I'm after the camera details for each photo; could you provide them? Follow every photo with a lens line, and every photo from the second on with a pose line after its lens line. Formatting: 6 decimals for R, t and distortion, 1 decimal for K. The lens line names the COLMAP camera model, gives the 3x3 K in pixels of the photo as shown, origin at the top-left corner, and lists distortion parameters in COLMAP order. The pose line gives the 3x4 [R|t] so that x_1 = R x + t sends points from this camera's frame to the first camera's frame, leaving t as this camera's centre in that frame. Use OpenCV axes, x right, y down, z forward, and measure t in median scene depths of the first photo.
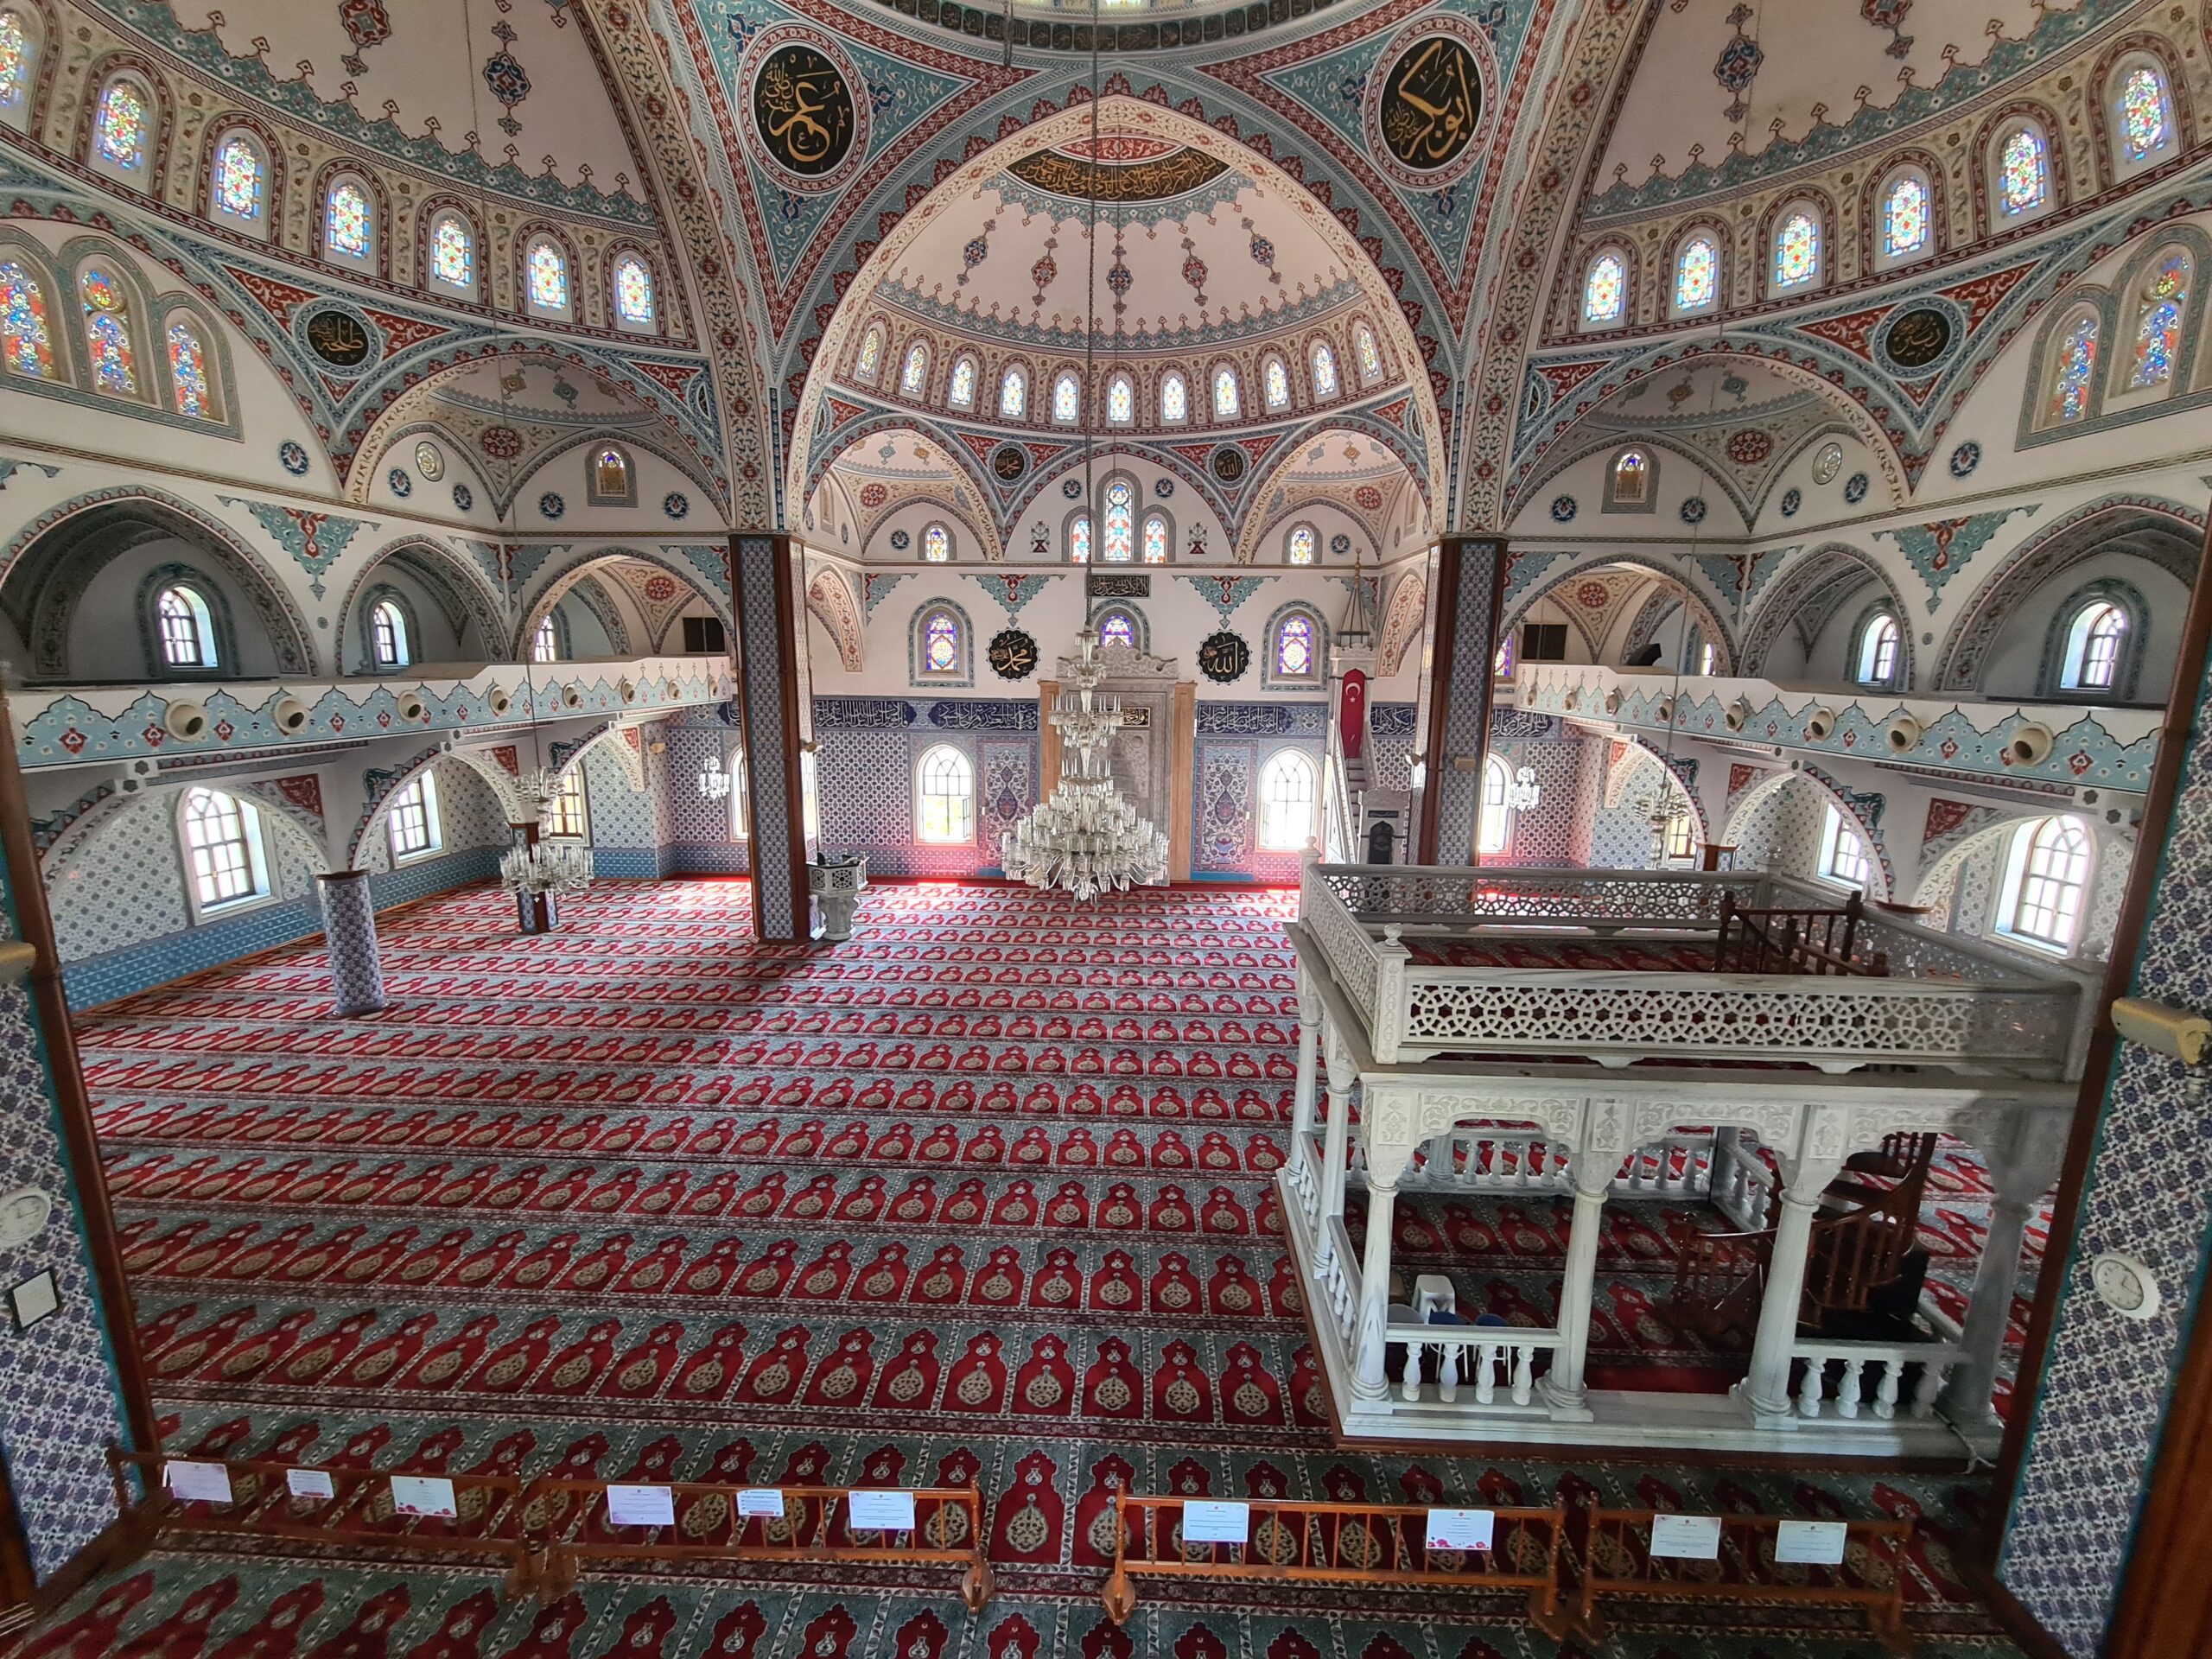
lens RADIAL K [[904.6, 0, 1106.6], [0, 904.6, 825.6], [0, 0, 1]] dist [0.000208, -0.002153]
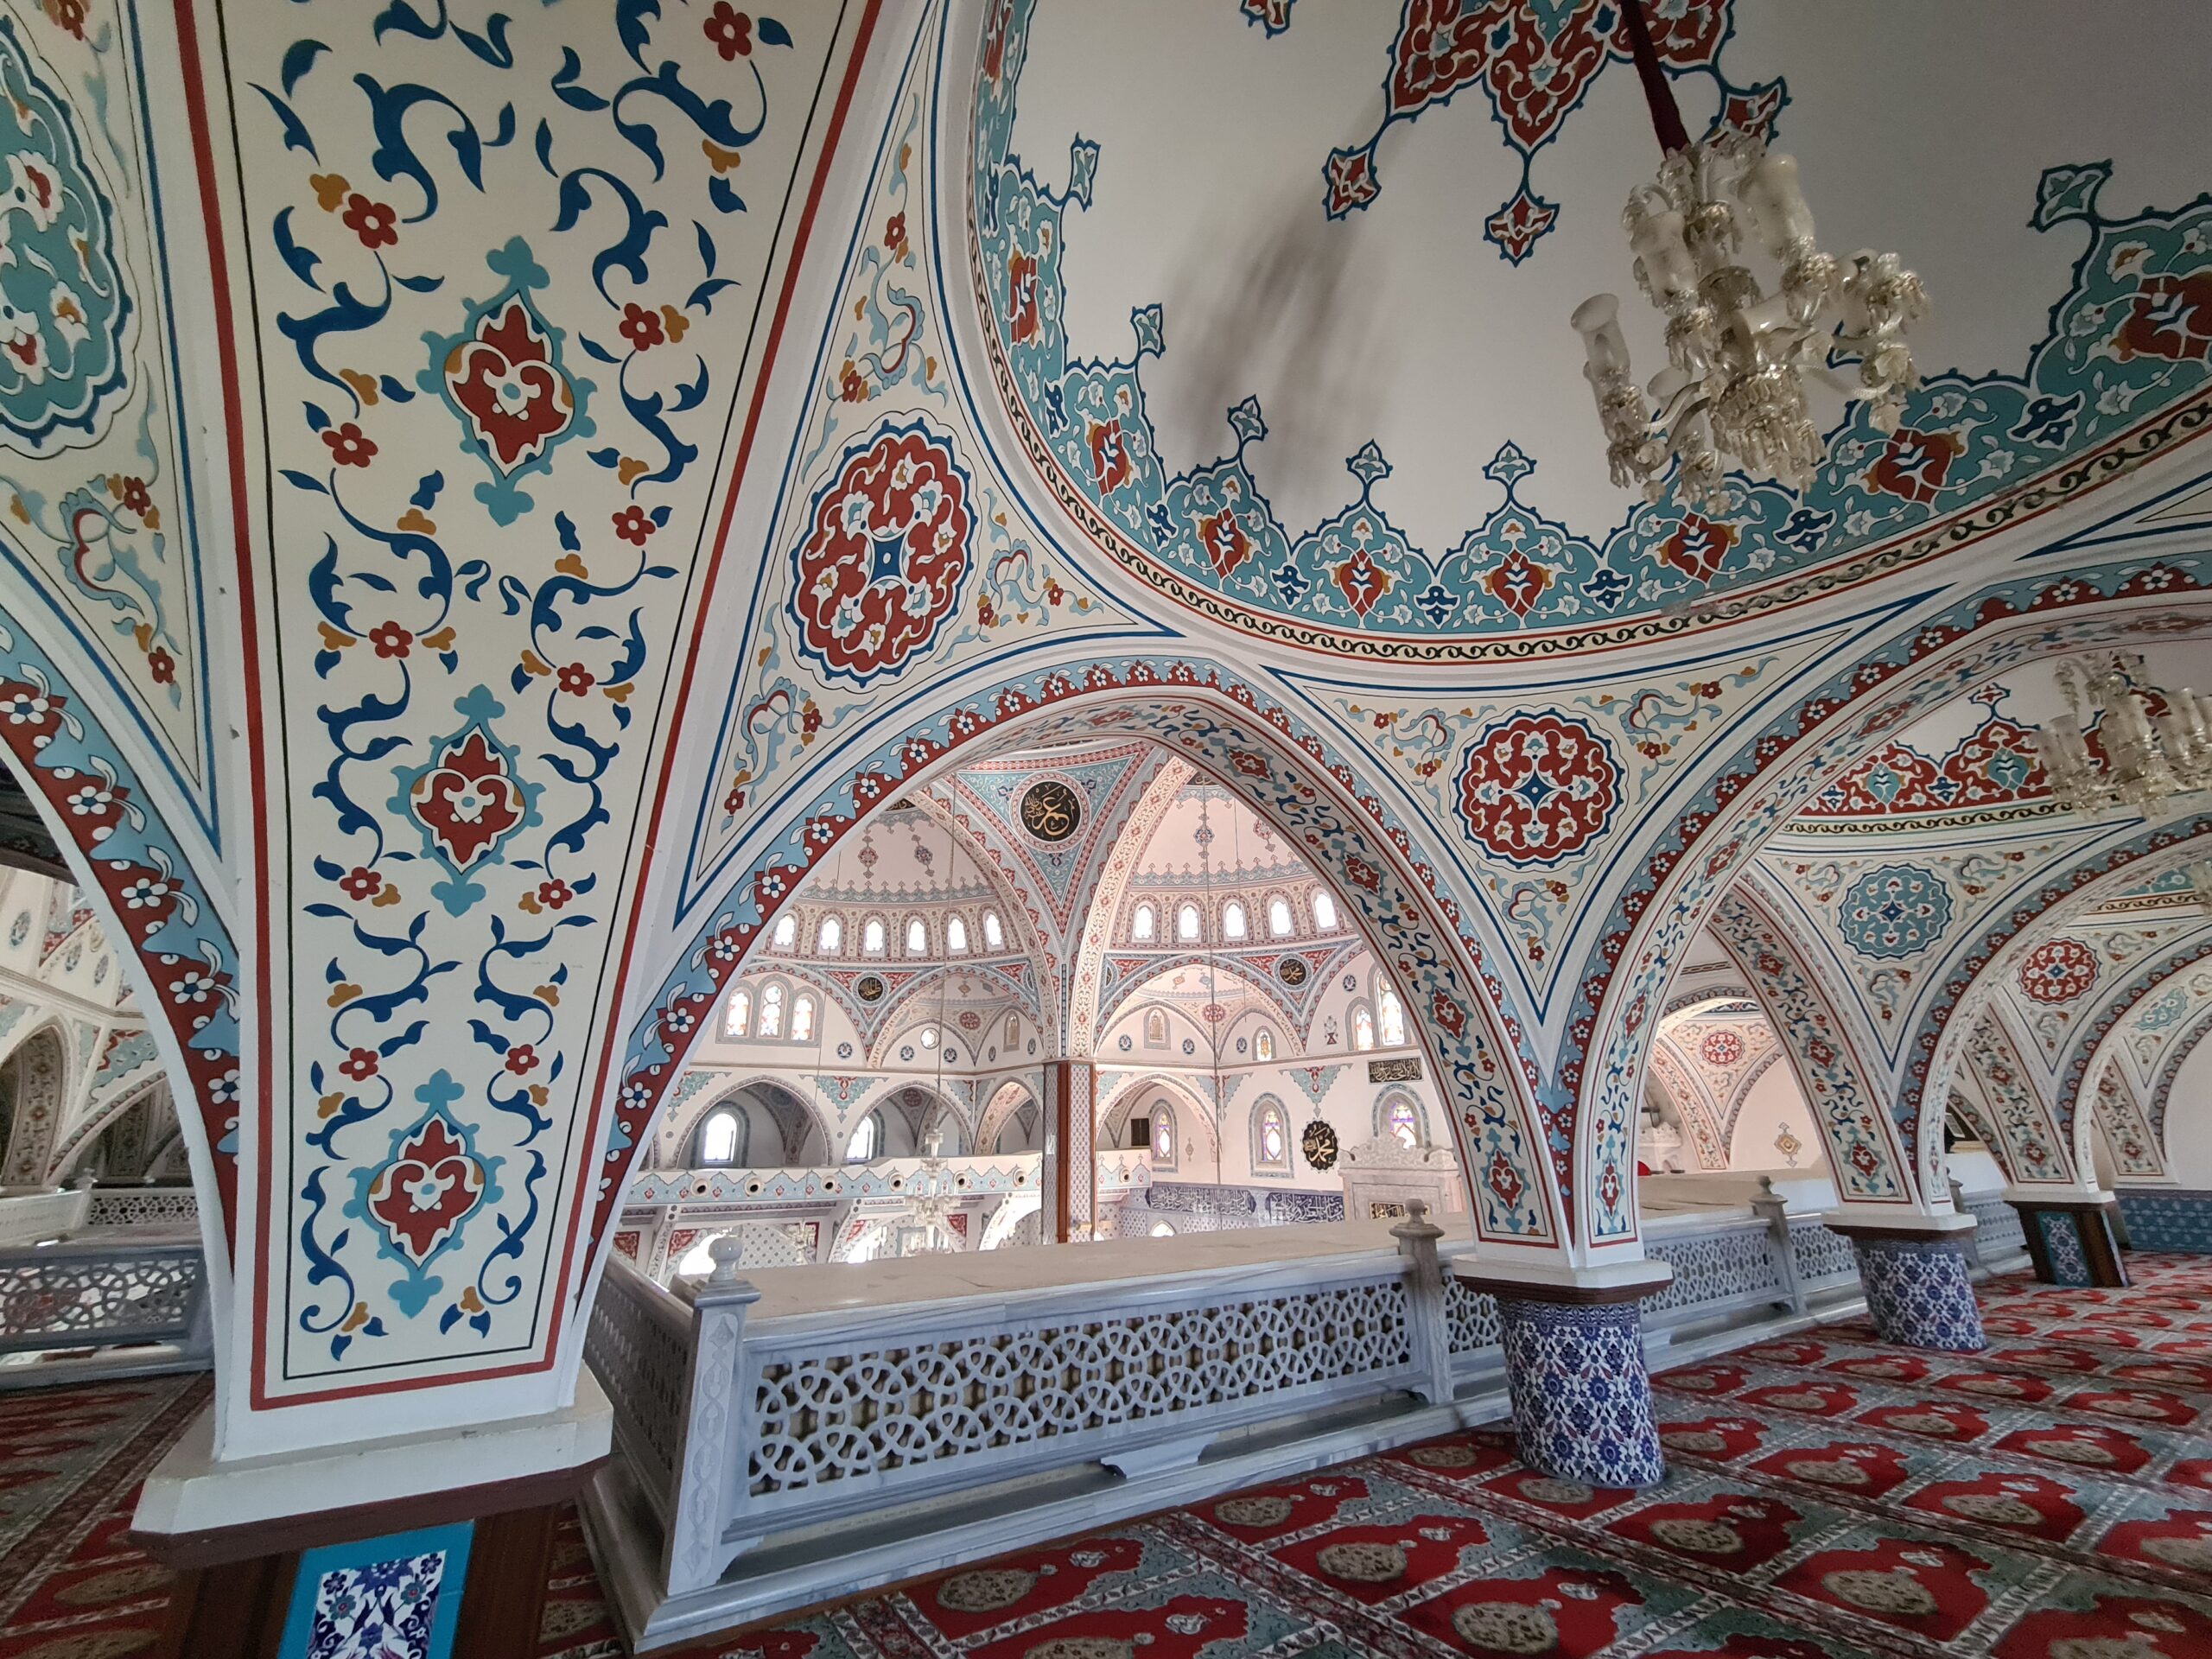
lens RADIAL K [[904.6, 0, 1110.6], [0, 904.6, 831.9], [0, 0, 1]] dist [0.000208, -0.002153]
pose [[0.588806, -0.276915, -0.759358, 0.822639], [-0.135485, 0.892375, -0.430478, -0.041396], [0.796838, 0.356350, 0.487918, 0.236239]]
